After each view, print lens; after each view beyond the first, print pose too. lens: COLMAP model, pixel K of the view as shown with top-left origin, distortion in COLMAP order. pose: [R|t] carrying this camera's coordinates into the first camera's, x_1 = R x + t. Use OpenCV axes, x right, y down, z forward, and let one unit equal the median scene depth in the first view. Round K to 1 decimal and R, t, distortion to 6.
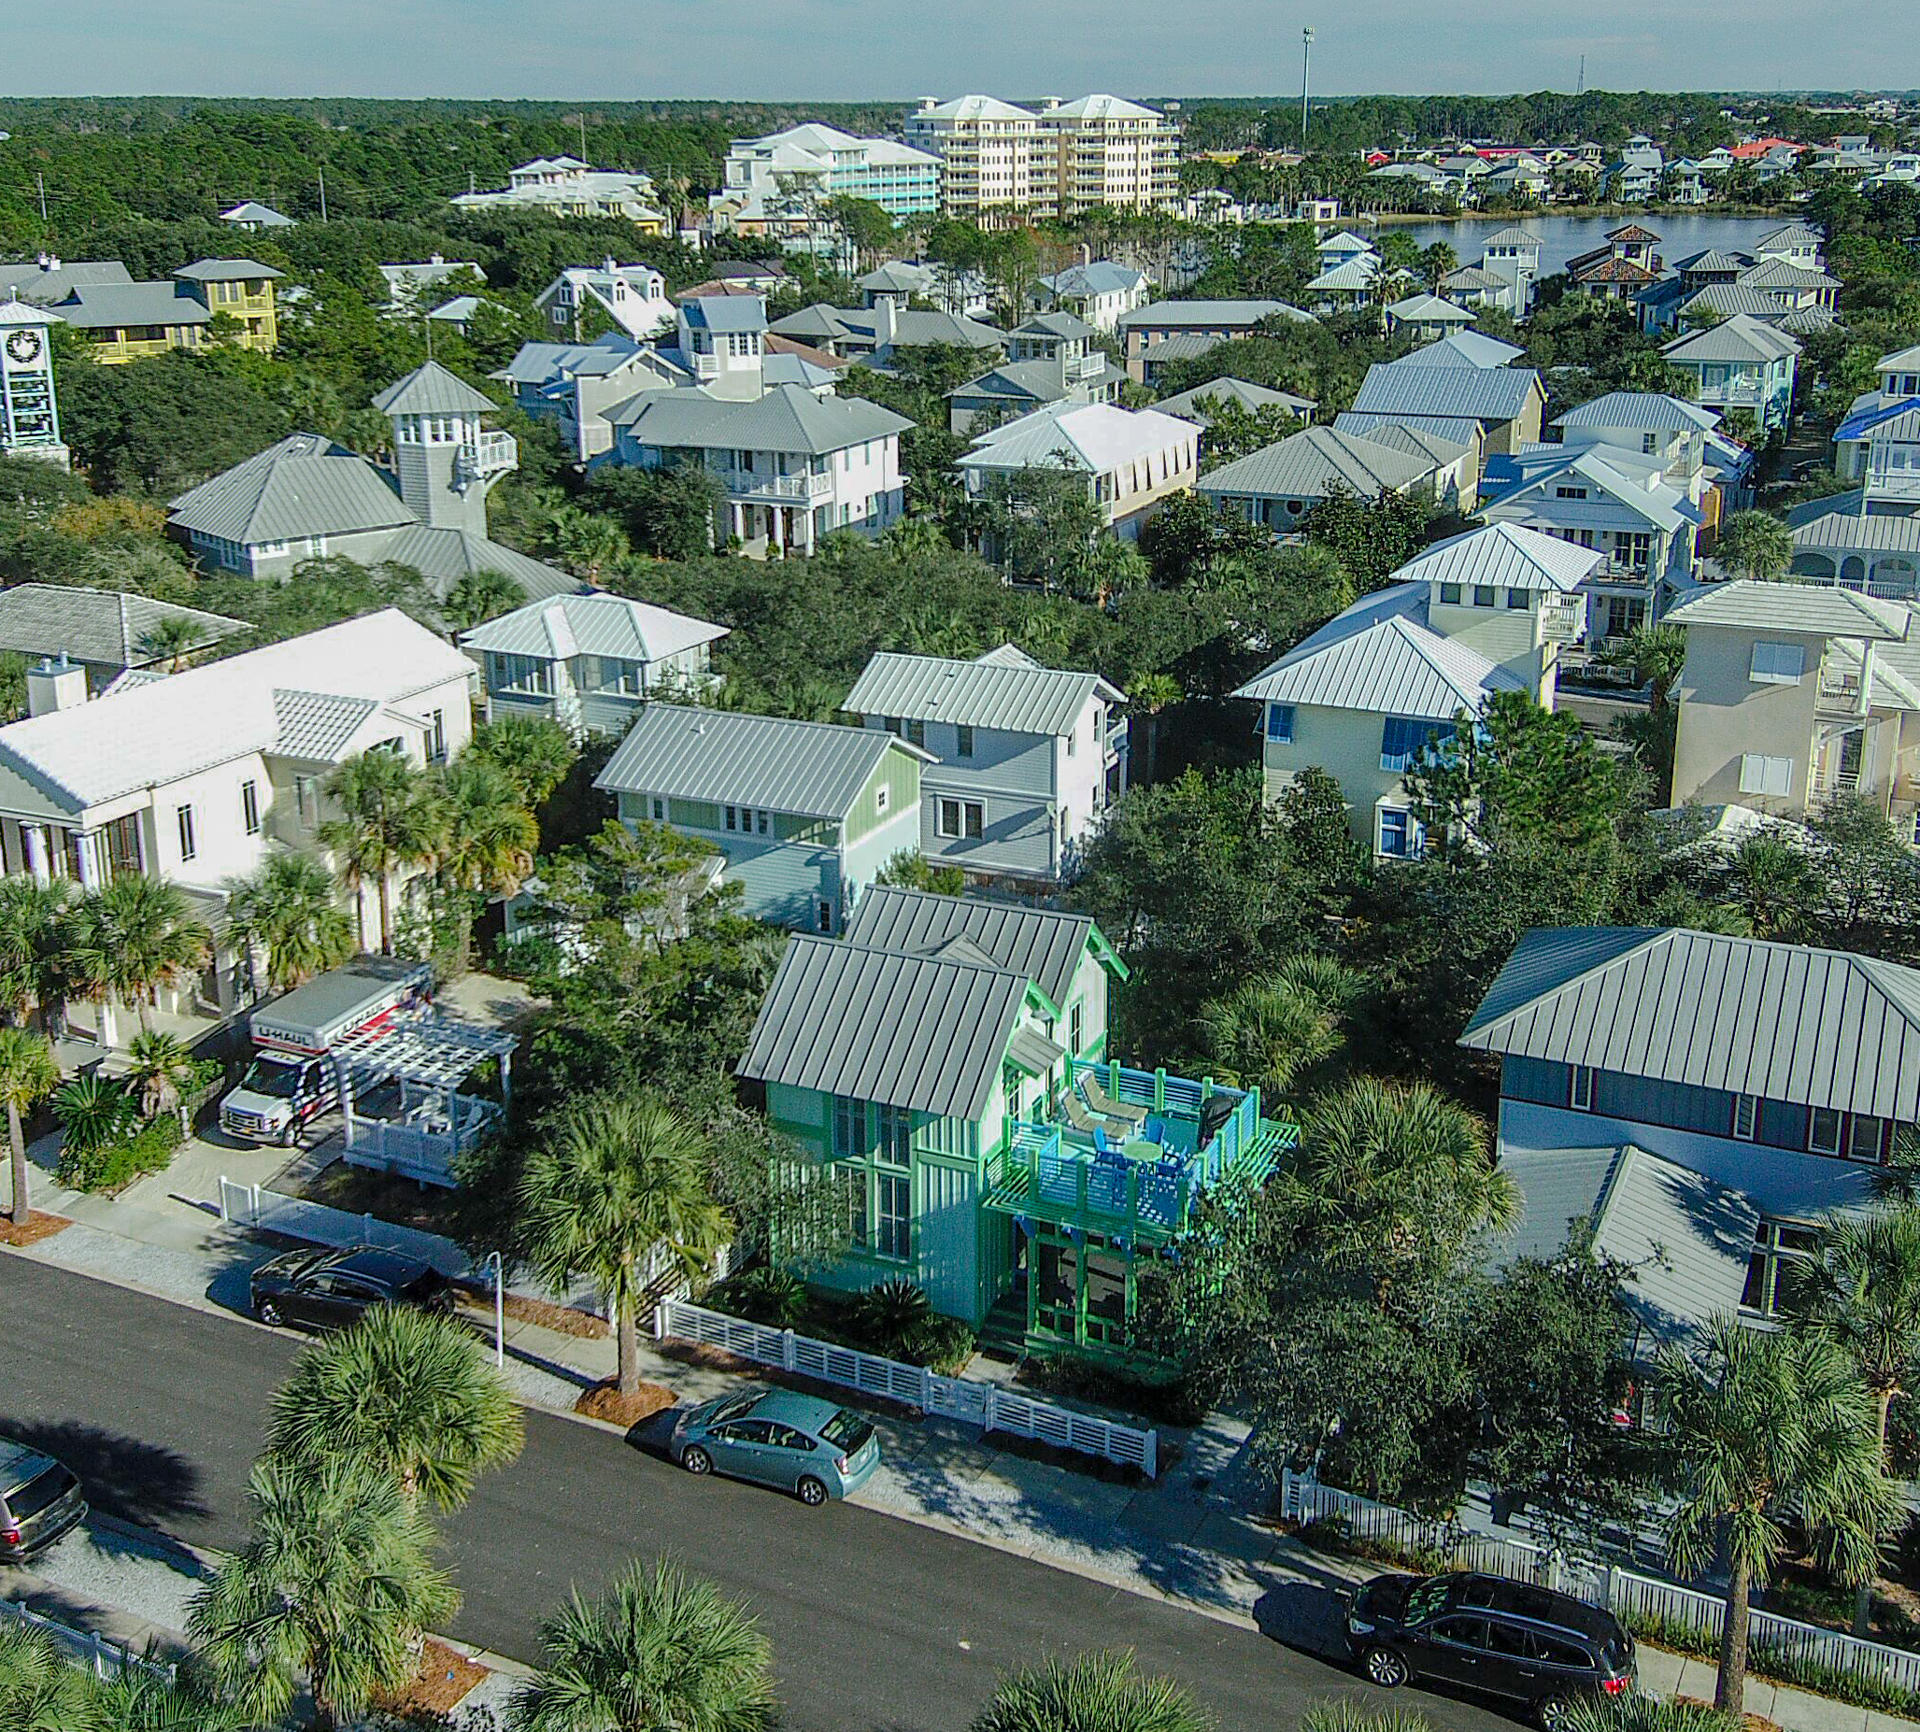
lens RADIAL K [[2157.2, 0, 956.3], [0, 2157.2, 791.9], [0, 0, 1]] dist [0.104937, 0.000000]
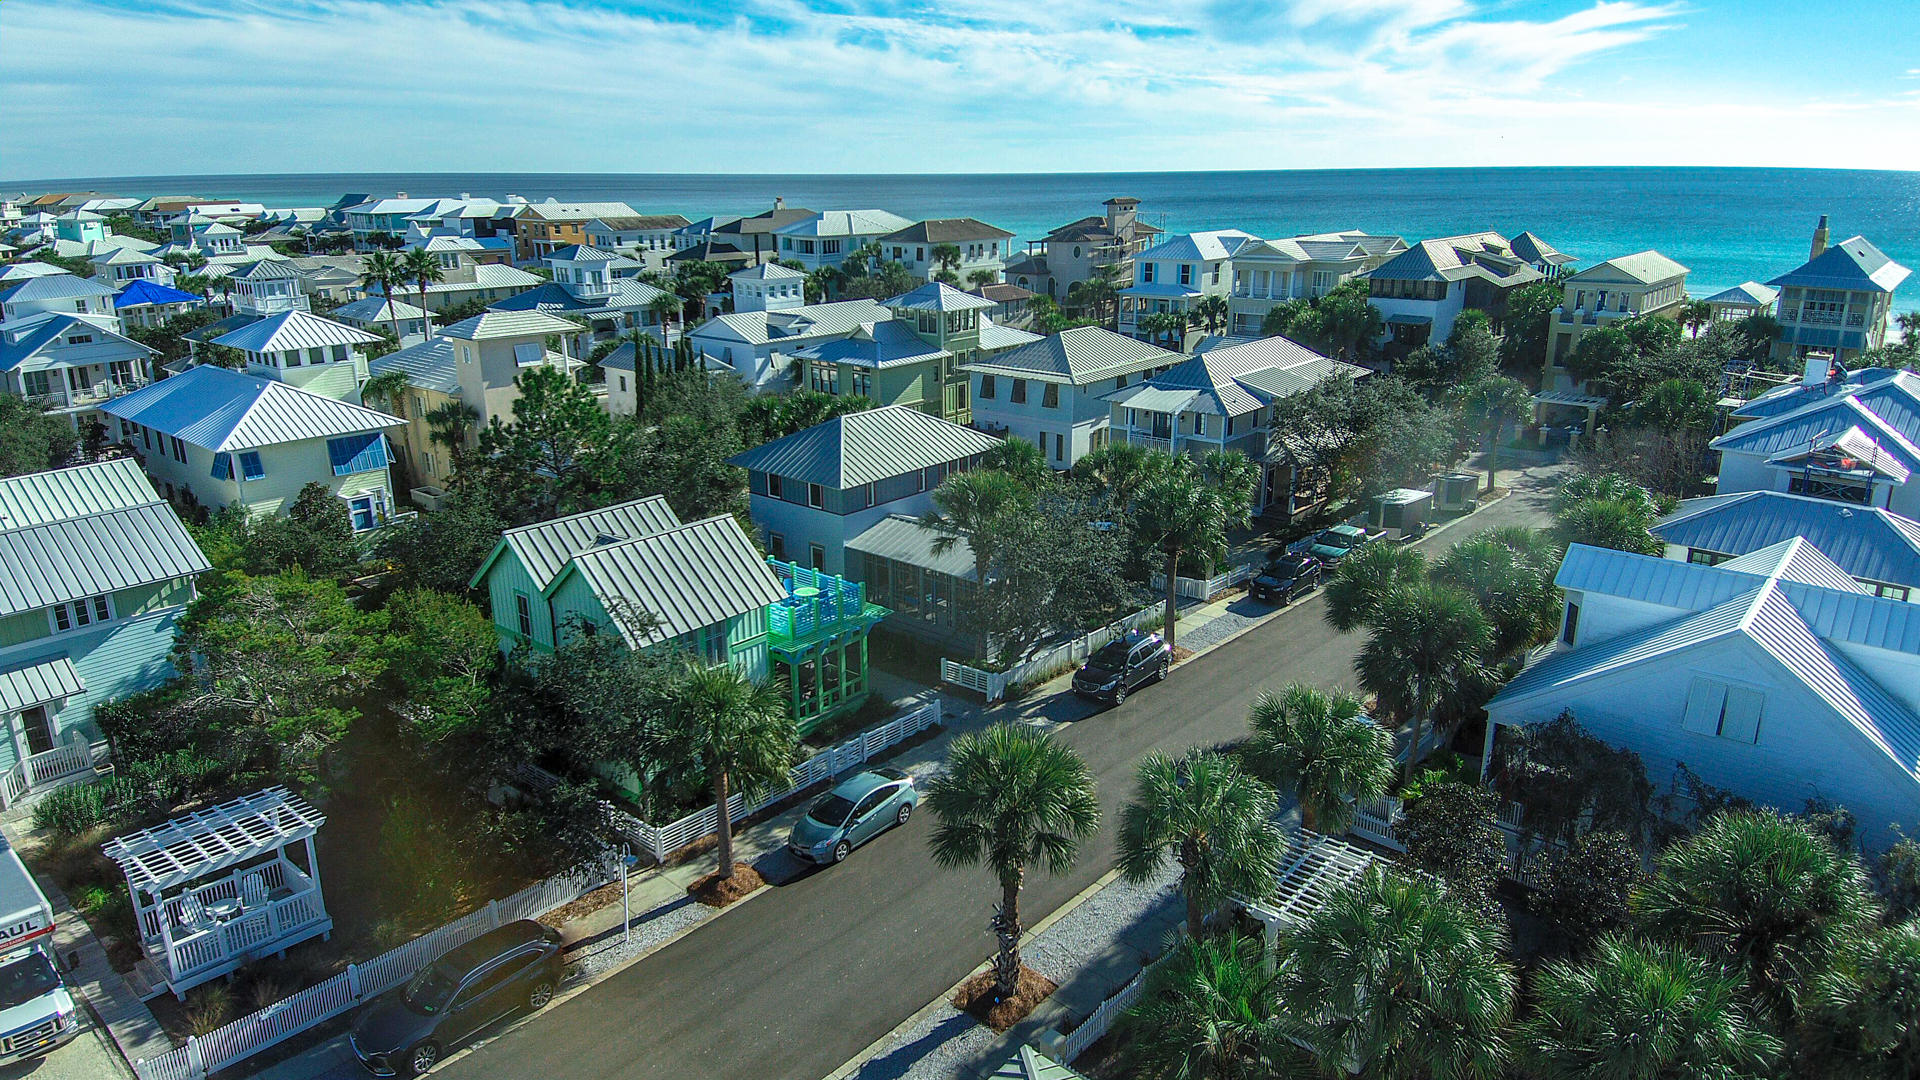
lens RADIAL K [[1194.5, 0, 954.1], [0, 1194.5, 553.0], [0, 0, 1]] dist [0.028334, -0.053702]
pose [[0.270067, -0.293062, 0.917158, -0.521878], [0.291725, 0.932685, 0.212122, -0.013702], [-0.917584, 0.210271, 0.337380, 0.431967]]
